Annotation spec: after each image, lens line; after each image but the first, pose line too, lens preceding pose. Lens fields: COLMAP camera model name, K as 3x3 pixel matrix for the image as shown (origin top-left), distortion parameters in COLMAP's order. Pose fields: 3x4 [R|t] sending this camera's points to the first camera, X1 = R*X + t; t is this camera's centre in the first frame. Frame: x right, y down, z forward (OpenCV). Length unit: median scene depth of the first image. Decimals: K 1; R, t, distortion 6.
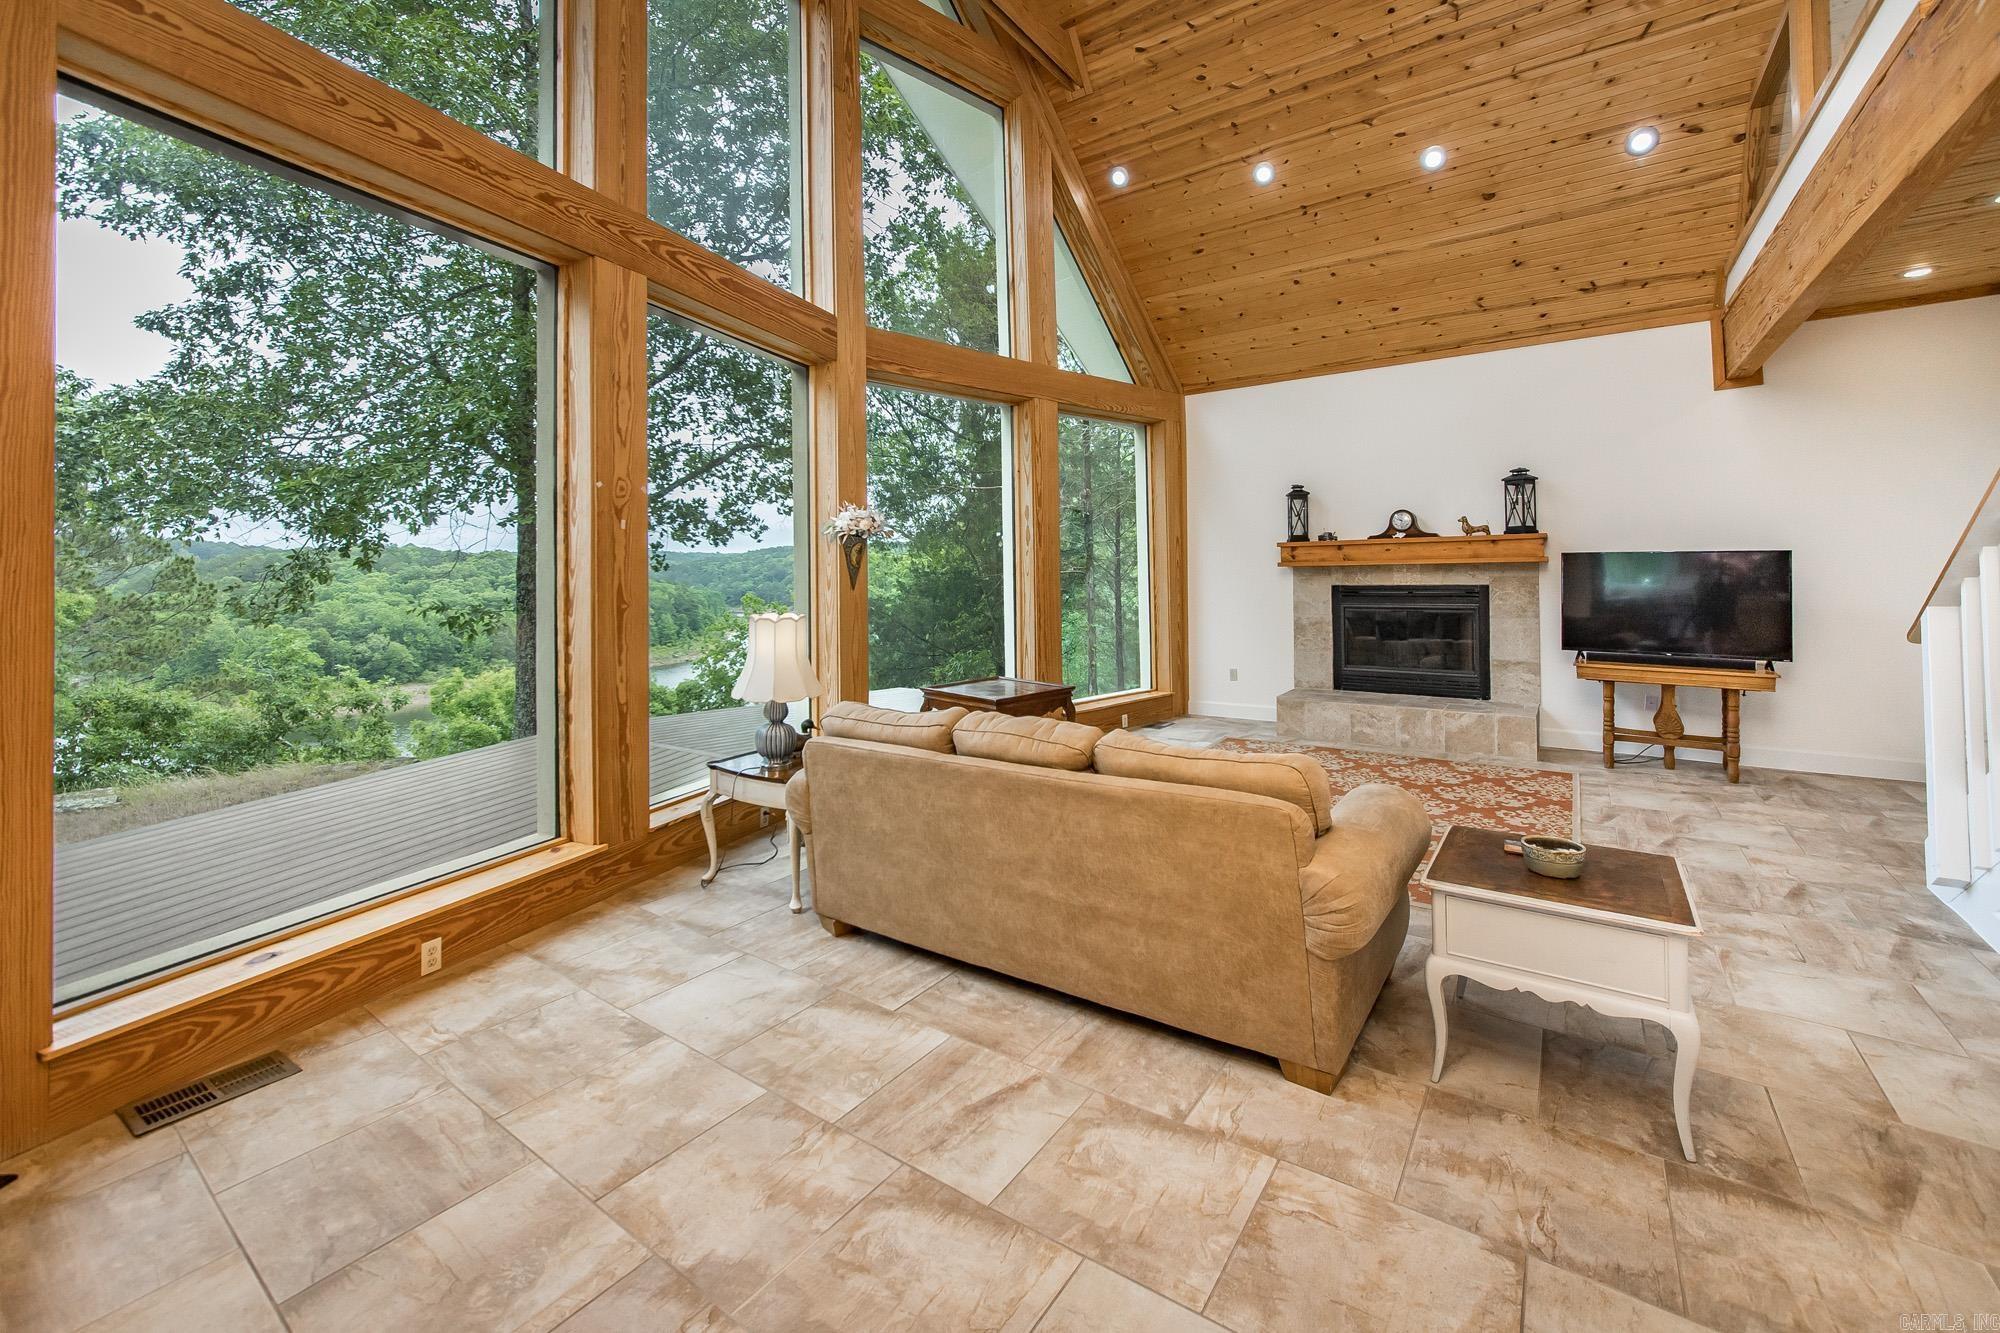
lens RADIAL K [[802.9, 0, 1000.3], [0, 802.9, 555.9], [0, 0, 1]] dist [-0.009978, -0.000042]
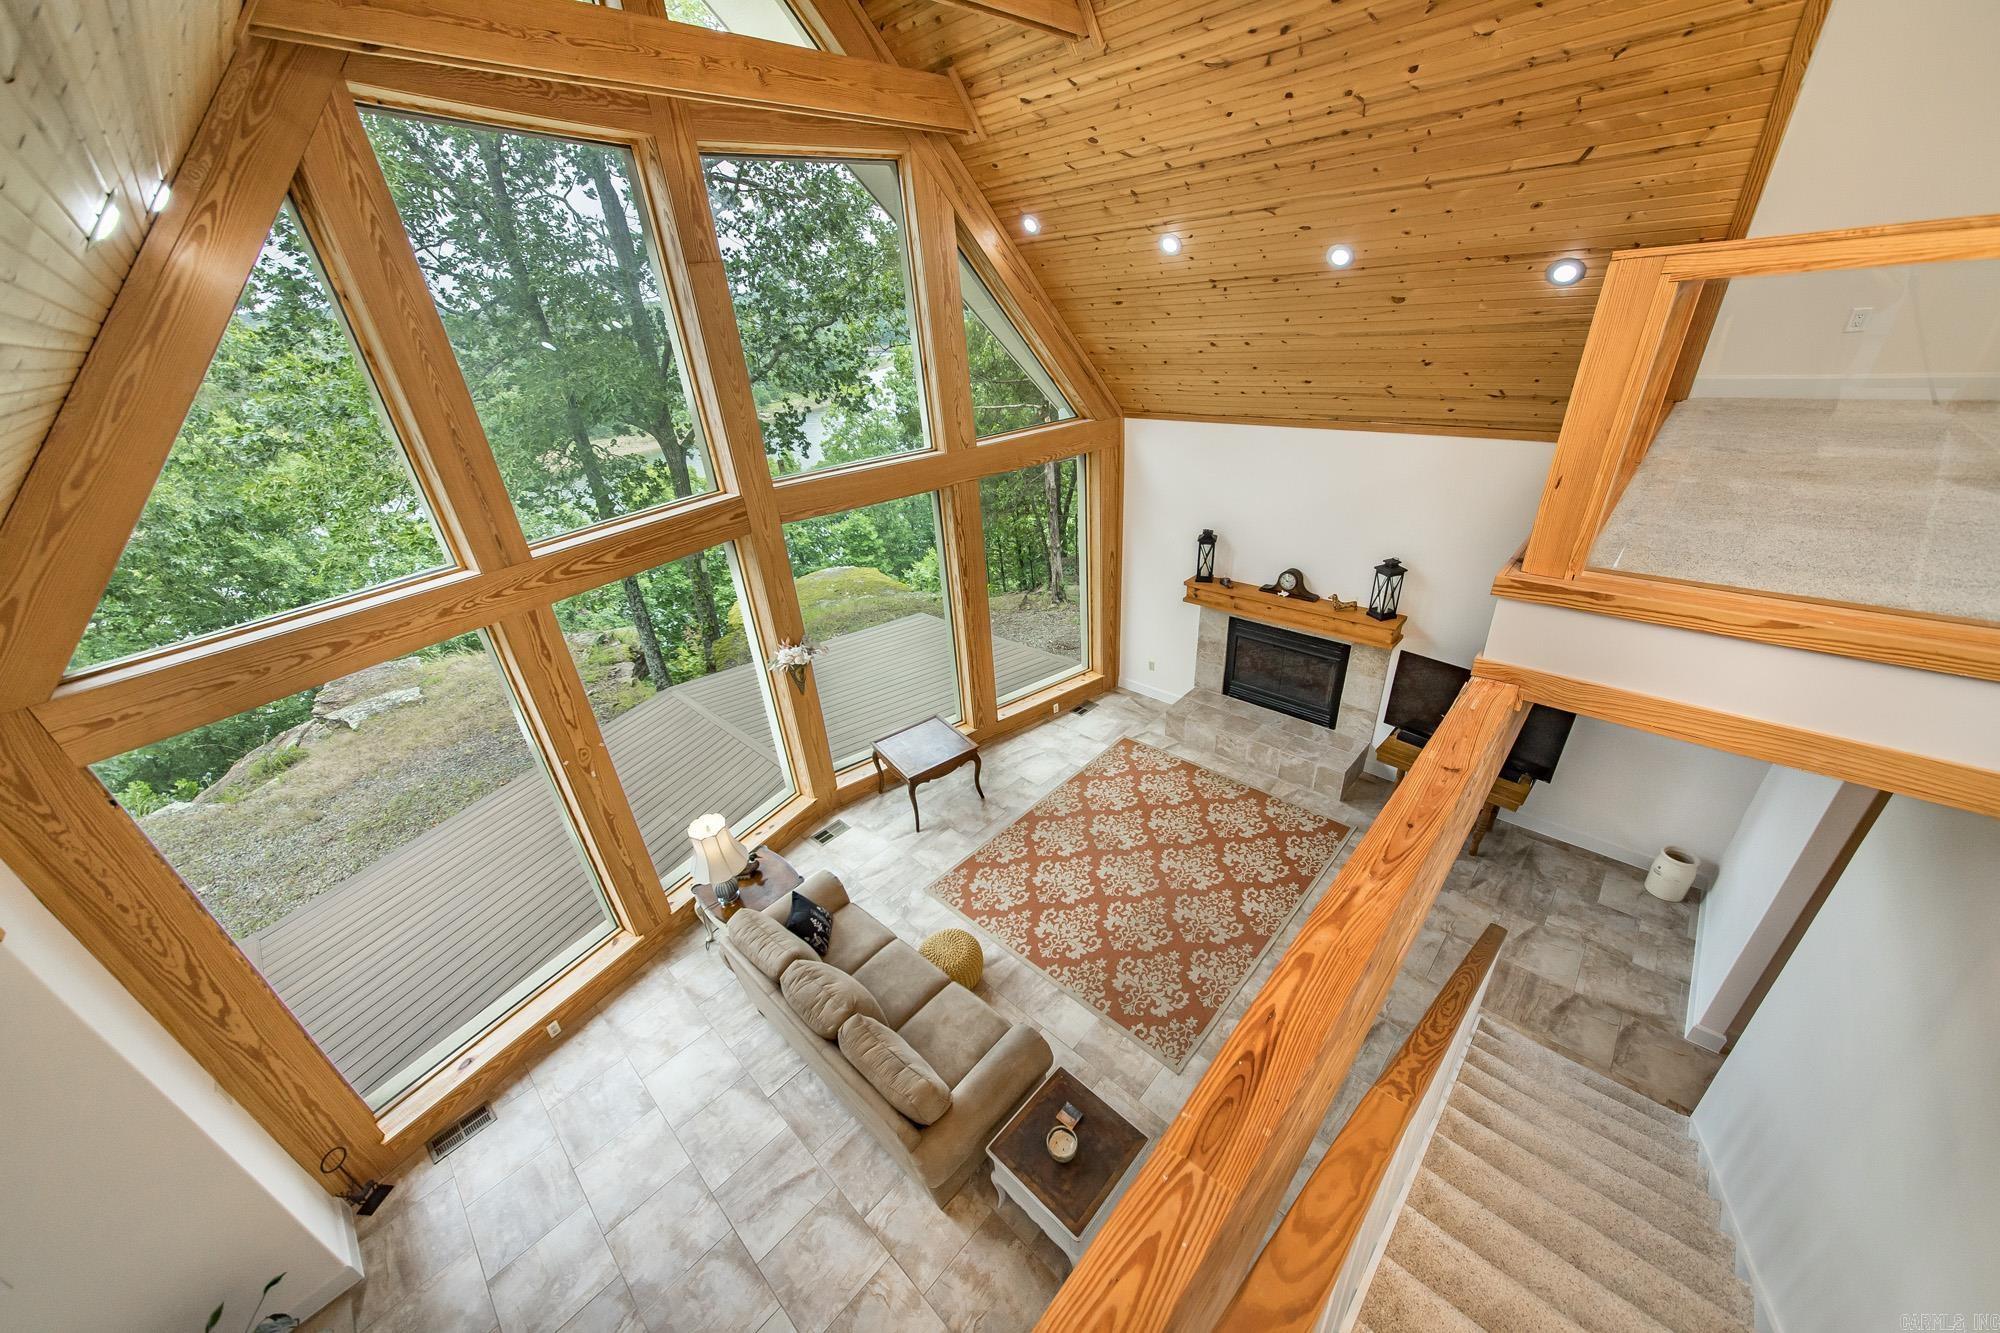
lens RADIAL K [[698.2, 0, 1001.4], [0, 698.2, 656.1], [0, 0, 1]] dist [0.000039, -0.000302]
pose [[0.987990, 0.013097, -0.153964, 0.283101], [0.061908, 0.879386, 0.472068, -0.478239], [0.141576, -0.475930, 0.868013, 0.053842]]
